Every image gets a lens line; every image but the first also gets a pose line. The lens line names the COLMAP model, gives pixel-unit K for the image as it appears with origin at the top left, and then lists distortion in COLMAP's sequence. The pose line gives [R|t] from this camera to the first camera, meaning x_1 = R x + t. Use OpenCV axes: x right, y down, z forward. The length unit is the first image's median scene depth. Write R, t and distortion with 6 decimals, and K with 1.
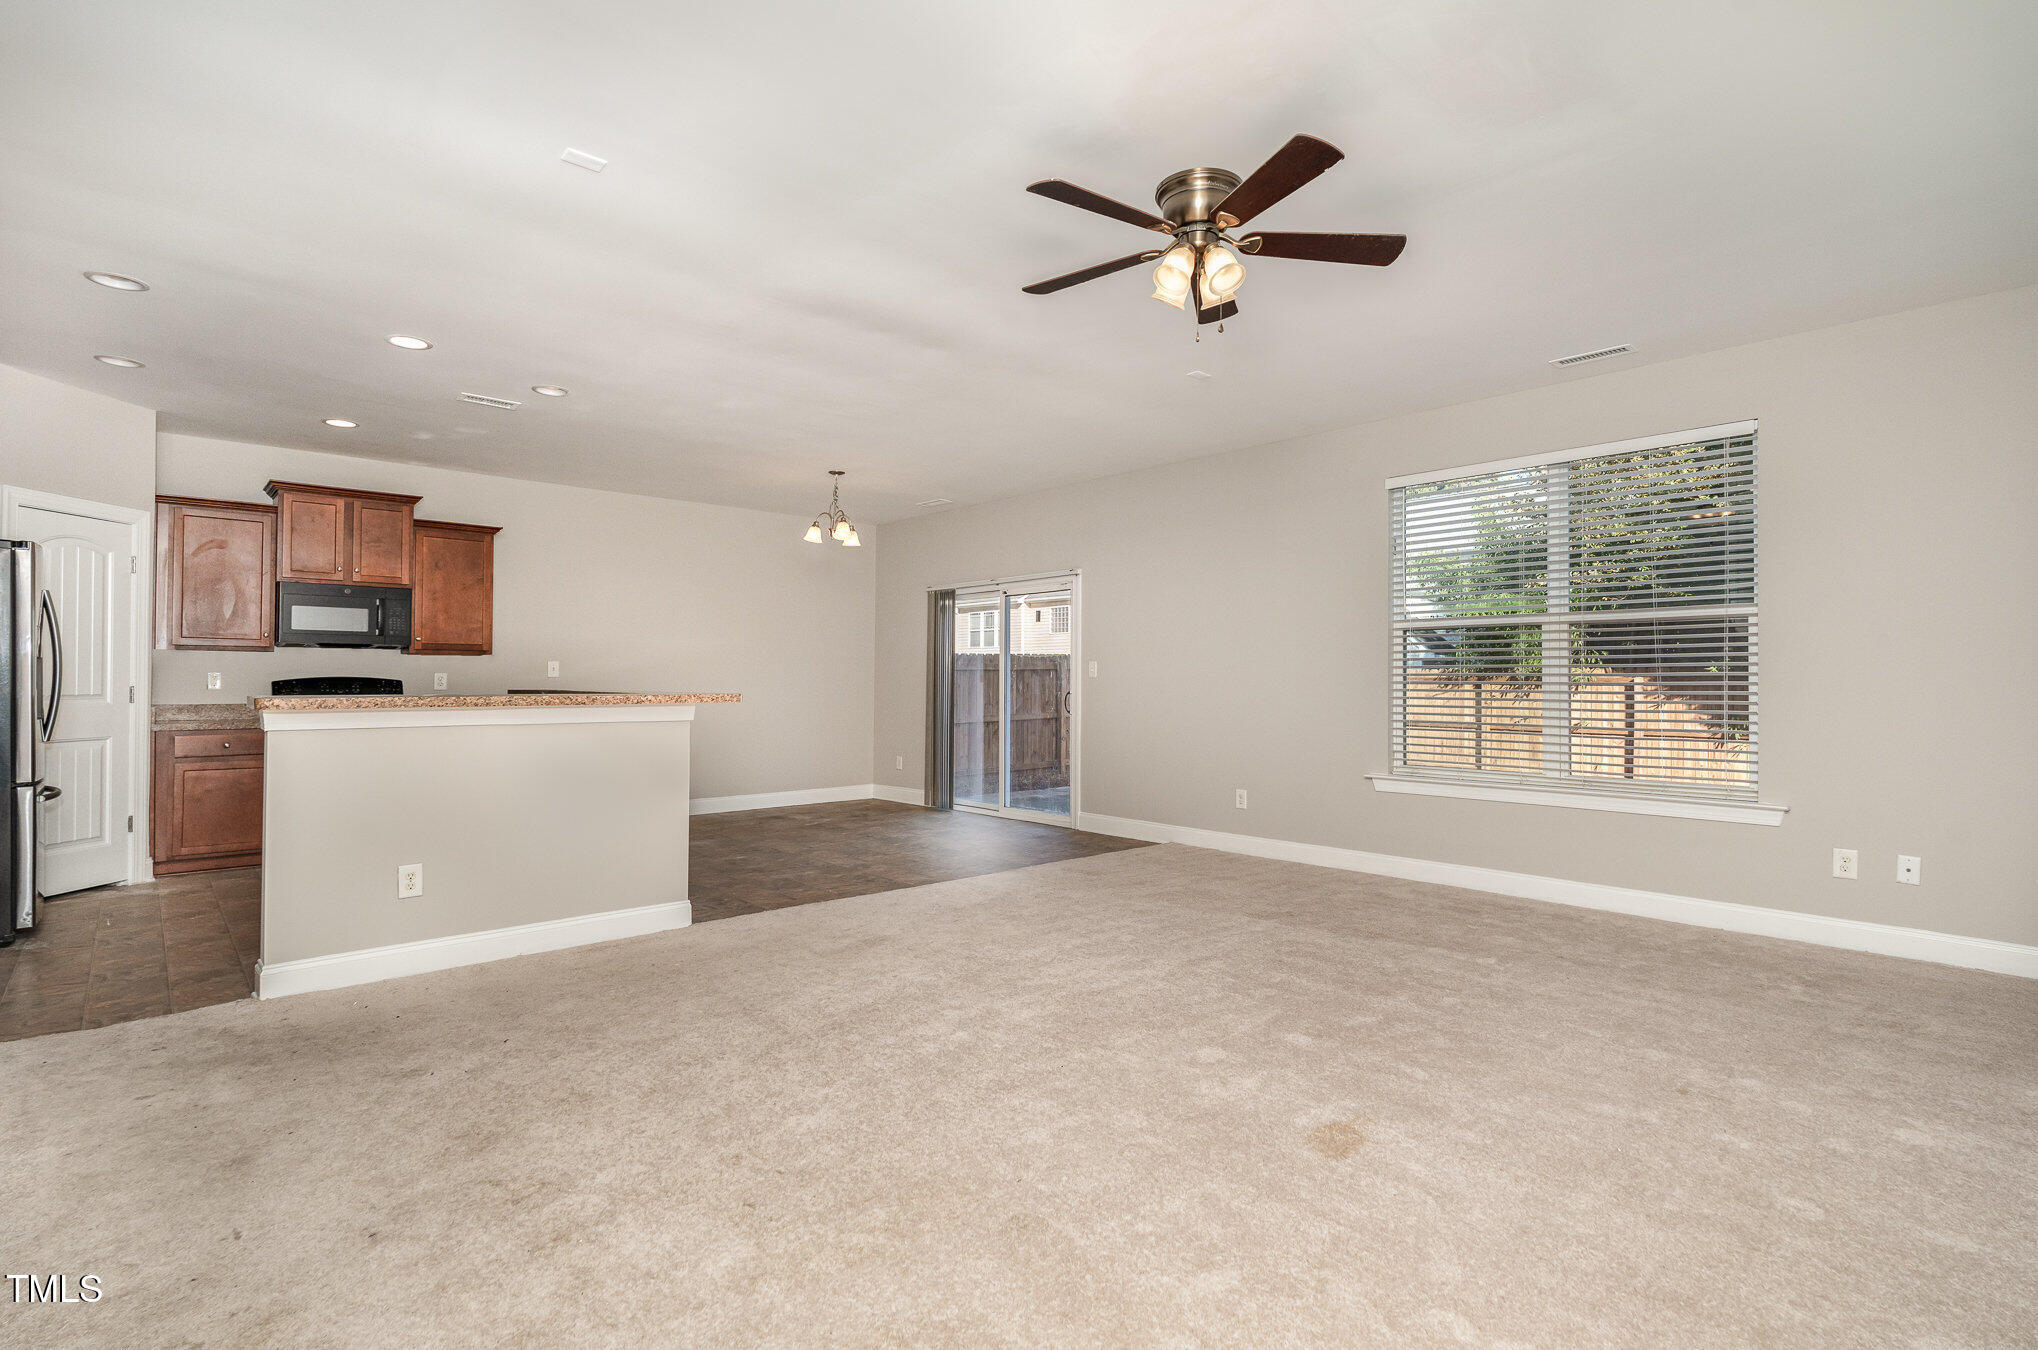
lens RADIAL K [[978.3, 0, 1023.9], [0, 978.3, 673.5], [0, 0, 1]] dist [0.001761, -0.000731]
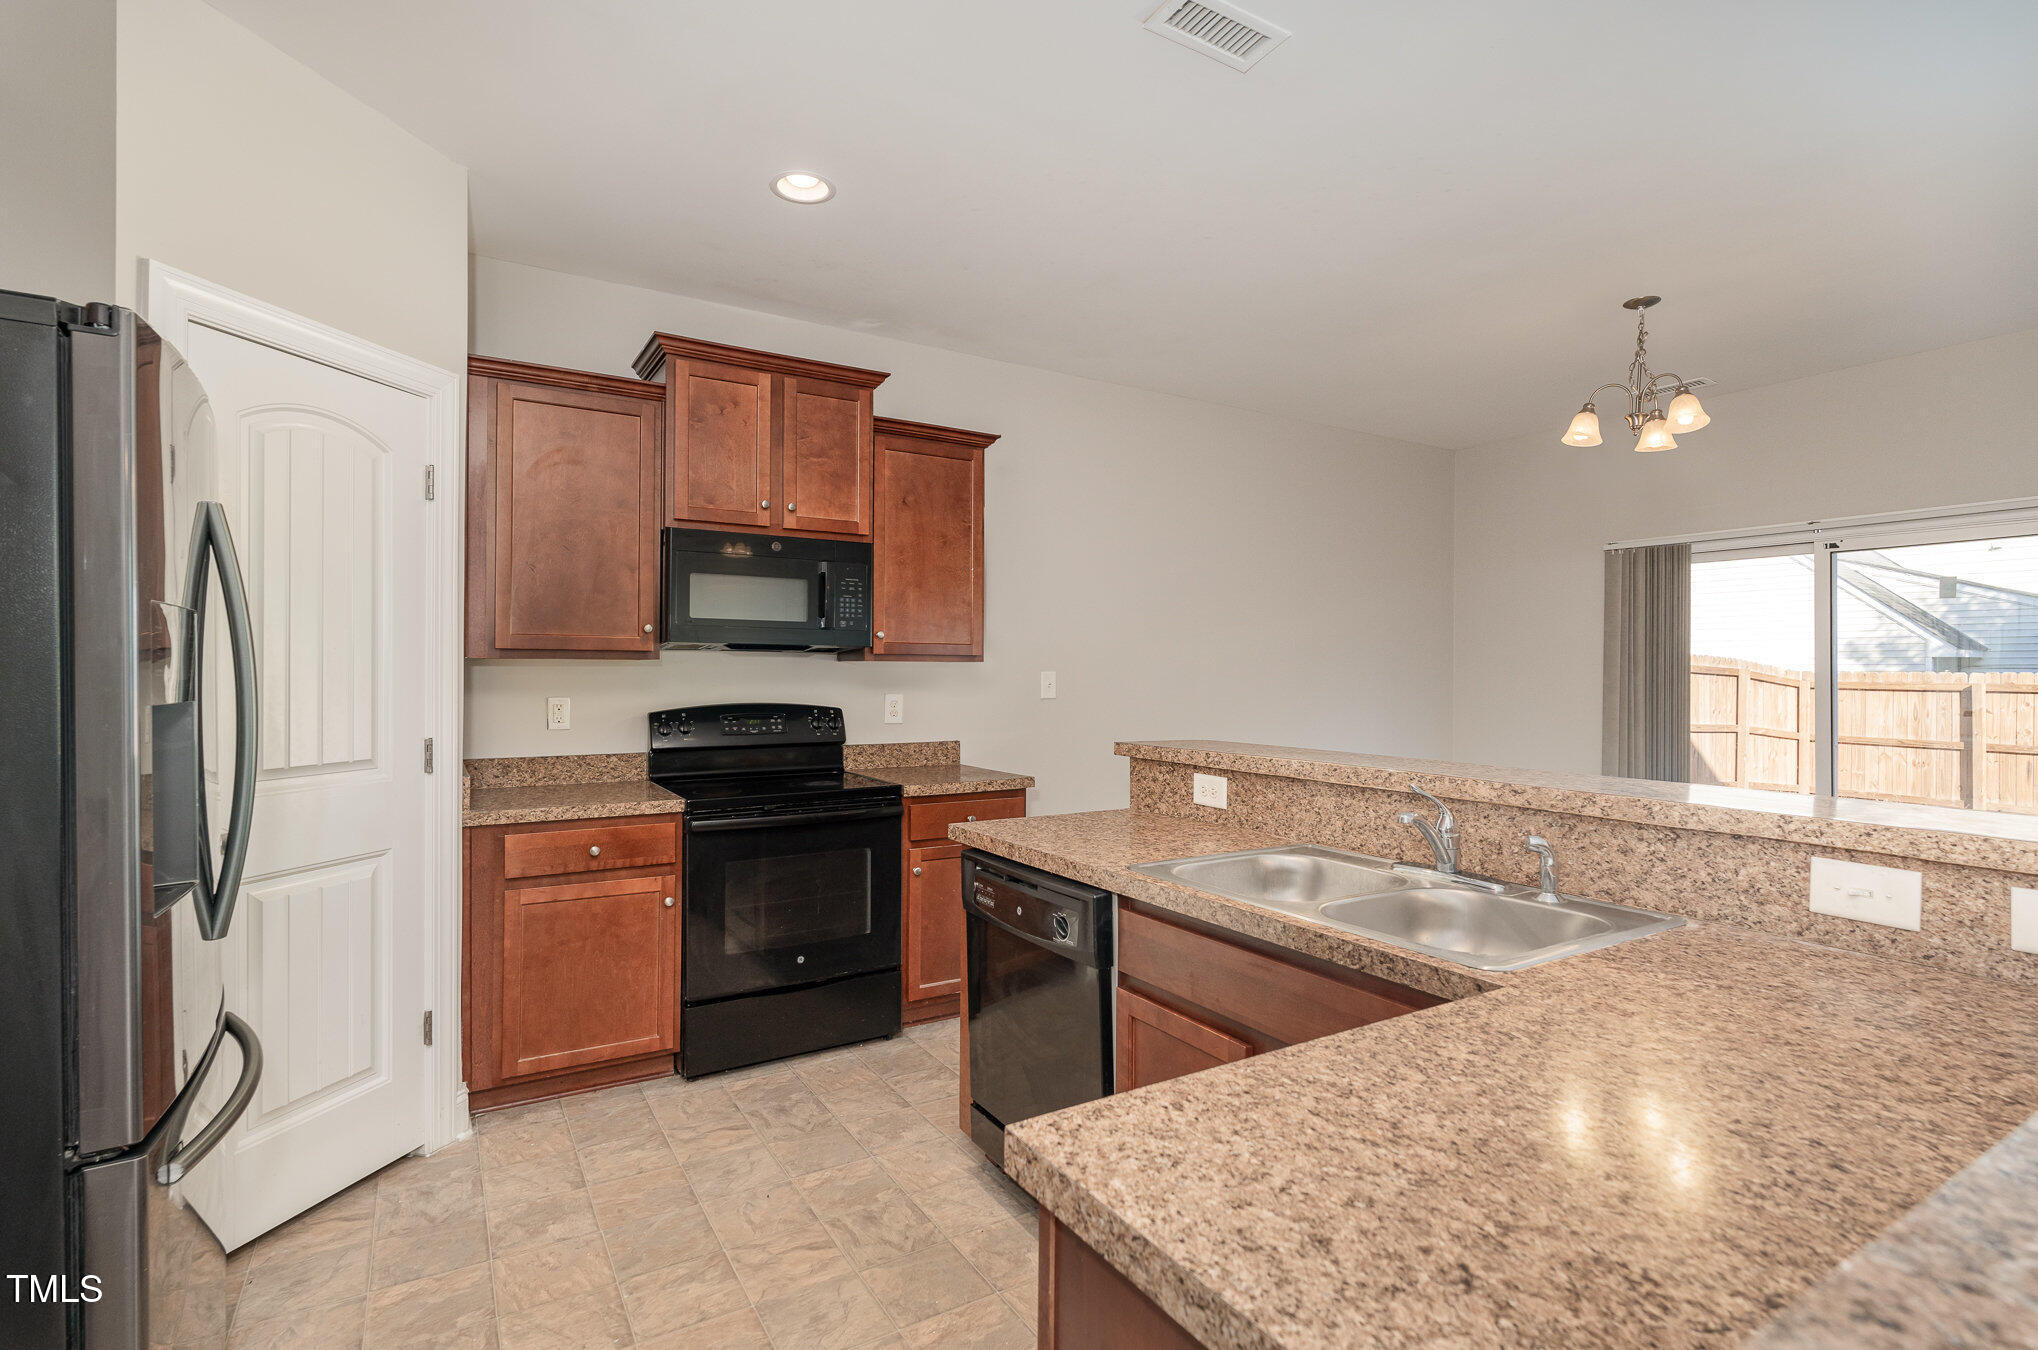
lens RADIAL K [[978.3, 0, 1029.6], [0, 978.3, 682.1], [0, 0, 1]] dist [0.001761, -0.000731]
pose [[0.983161, 0.005405, -0.182661, -0.463489], [-0.002818, 0.999892, 0.014423, -0.018241], [0.182719, -0.013665, 0.983070, 0.505709]]
